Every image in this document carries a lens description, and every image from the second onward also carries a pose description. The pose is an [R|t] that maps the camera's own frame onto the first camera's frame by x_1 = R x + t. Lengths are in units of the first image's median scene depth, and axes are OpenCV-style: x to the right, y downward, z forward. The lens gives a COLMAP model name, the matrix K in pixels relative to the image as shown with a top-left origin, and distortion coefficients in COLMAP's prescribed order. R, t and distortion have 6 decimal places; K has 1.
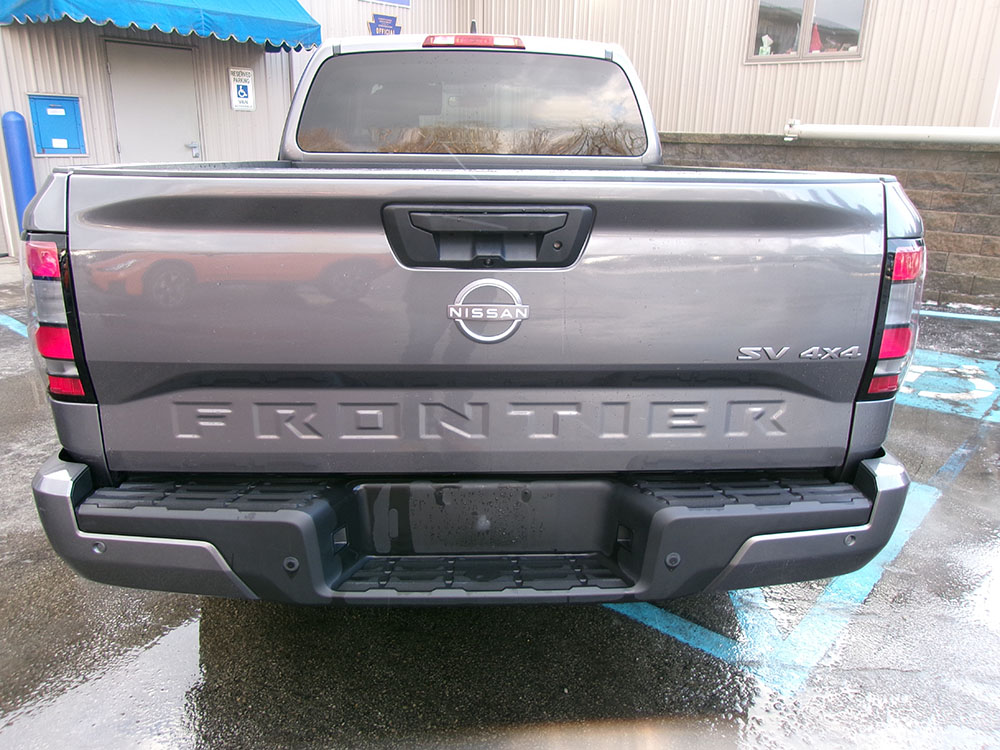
lens RADIAL K [[770.5, 0, 500.0], [0, 770.5, 375.0], [0, 0, 1]] dist [0.006772, 0.016330]
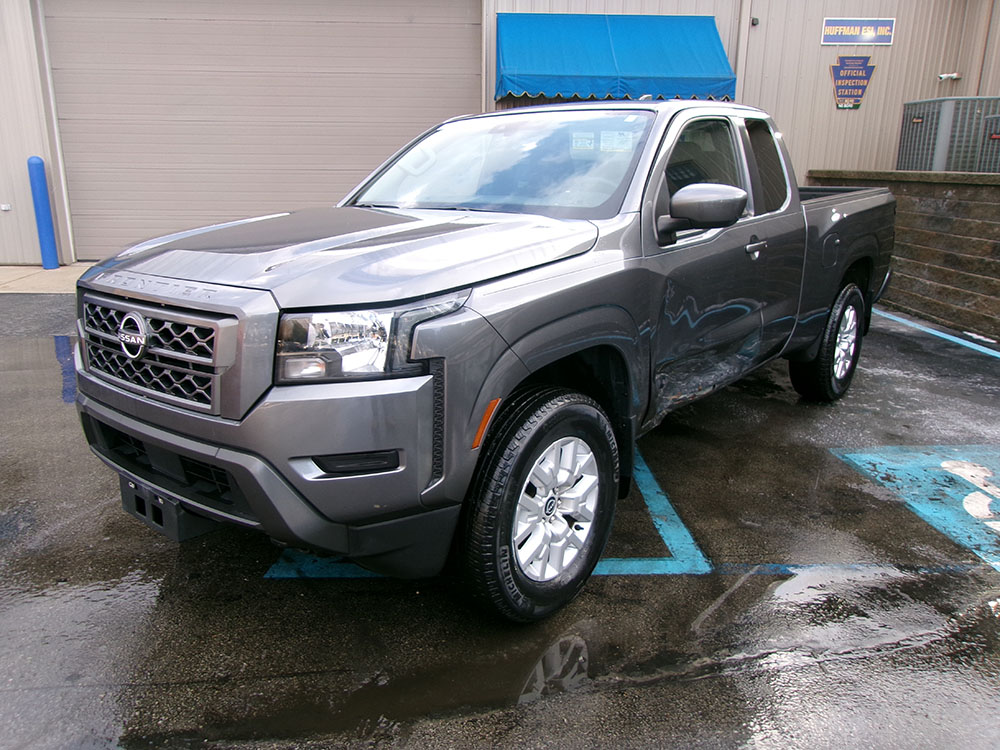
lens RADIAL K [[773.7, 0, 500.0], [0, 773.7, 375.0], [0, 0, 1]] dist [-0.024932, 0.055158]
pose [[0.687928, 0.182266, -0.702520, 0.717326], [-0.216566, 0.975407, 0.040998, -0.041151], [0.692715, 0.123939, 0.710482, 0.114279]]
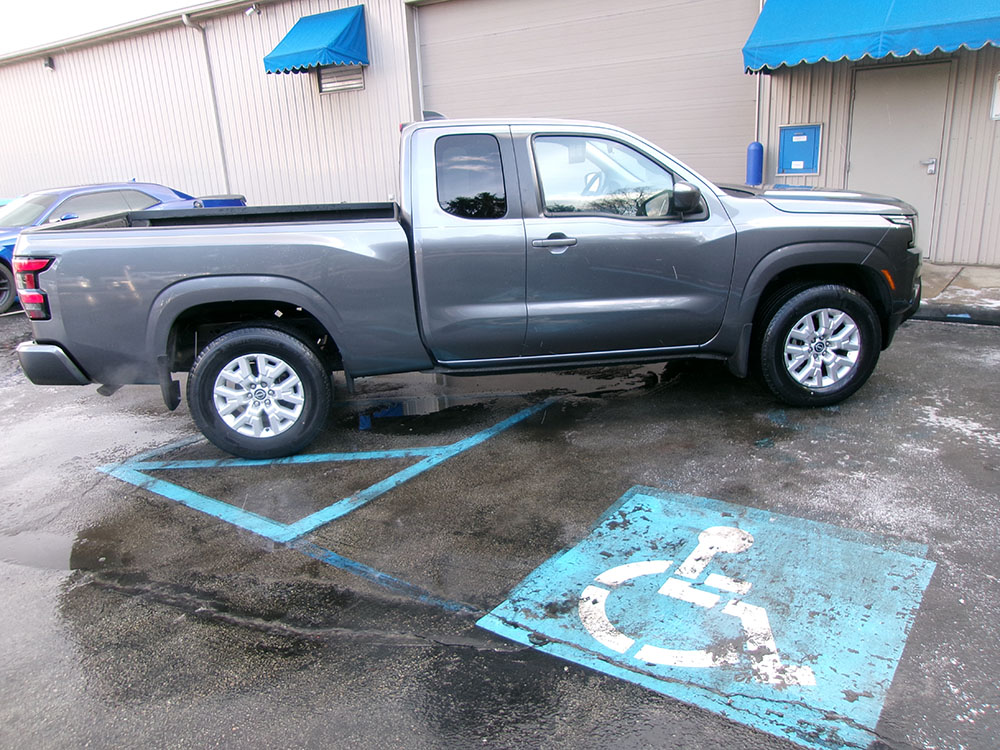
lens RADIAL K [[749.5, 0, 496.2], [0, 749.5, 401.9], [0, 0, 1]] dist [-0.002698, 0.007516]
pose [[0.081975, 0.300788, -0.950161, 1.105001], [-0.246118, 0.929952, 0.273156, -0.280307], [0.965767, 0.211460, 0.150262, 0.791607]]
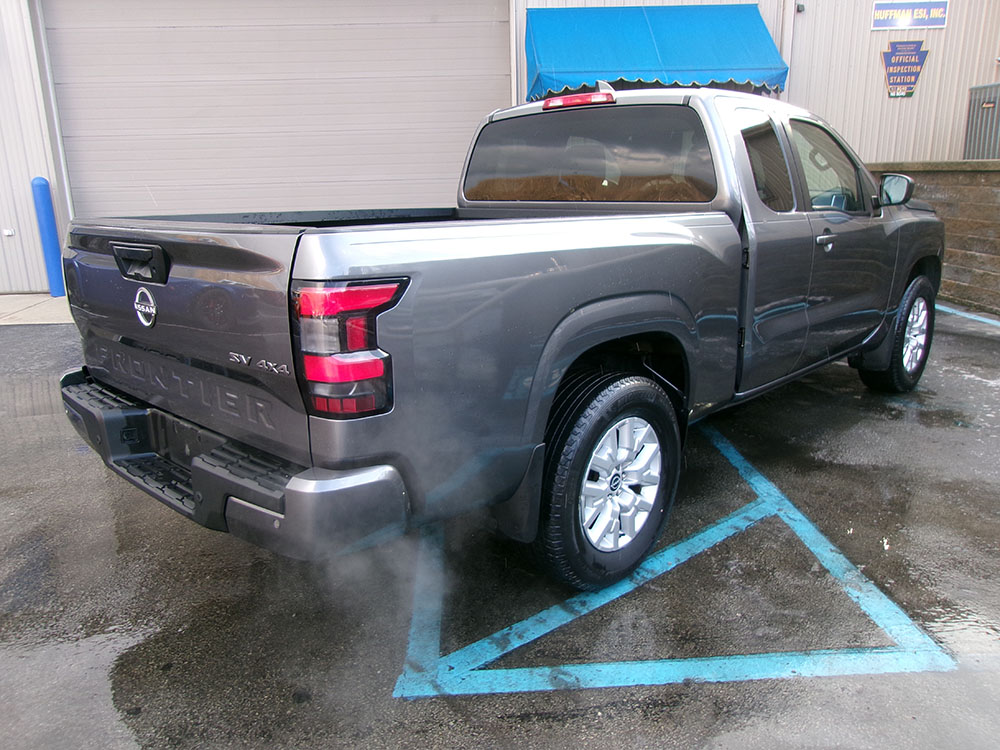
lens RADIAL K [[774.5, 0, 500.0], [0, 774.5, 375.0], [0, 0, 1]] dist [-0.005241, 0.032293]
pose [[0.694689, 0.151670, -0.703139, 0.535099], [-0.182996, 0.982620, 0.031159, -0.041852], [0.695644, 0.107026, 0.710370, 0.123462]]
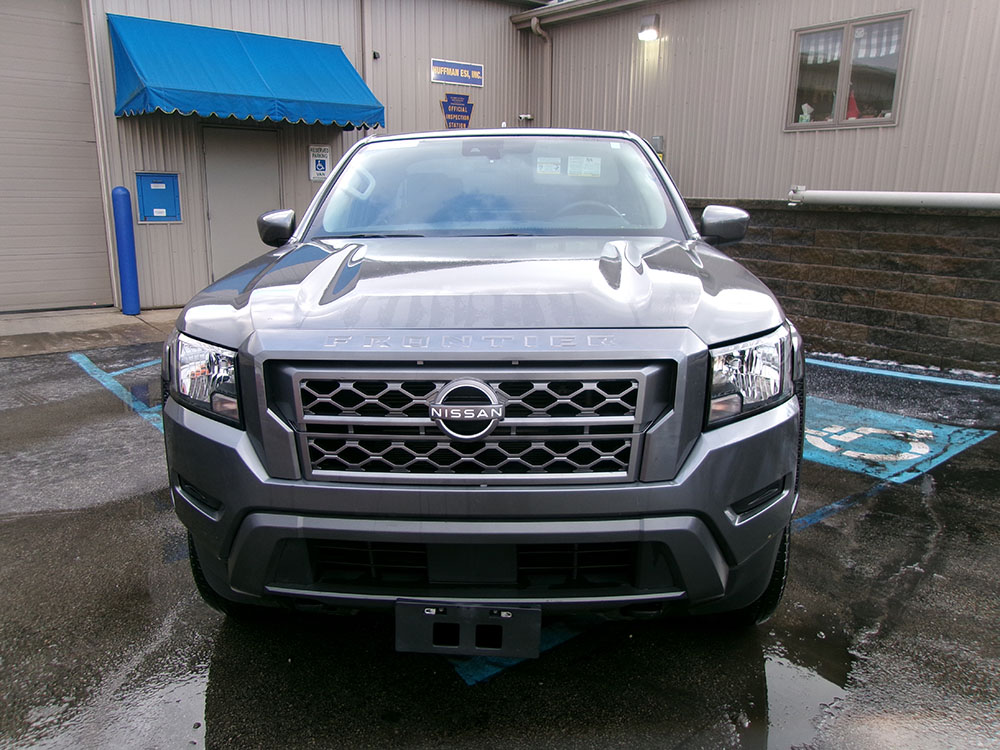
lens RADIAL K [[773.7, 0, 500.0], [0, 773.7, 375.0], [0, 0, 1]] dist [-0.024932, 0.055158]
pose [[0.983716, 0.032328, -0.176801, 0.277425], [-0.045878, 0.996269, -0.073098, 0.016711], [0.173779, 0.080019, 0.981528, -0.073582]]
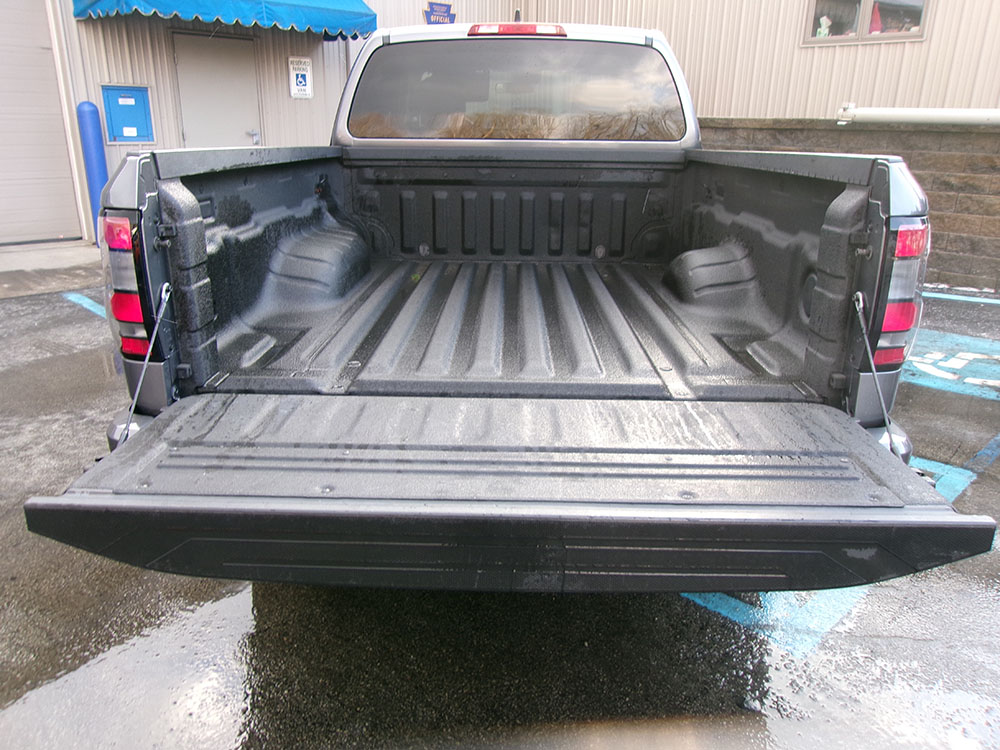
lens RADIAL K [[770.5, 0, 500.0], [0, 770.5, 375.0], [0, 0, 1]] dist [0.006772, 0.016330]
pose [[0.997574, 0.016243, -0.067696, 0.015099], [-0.015149, 0.999747, 0.016644, 0.009939], [0.067949, -0.015579, 0.997567, -0.029739]]
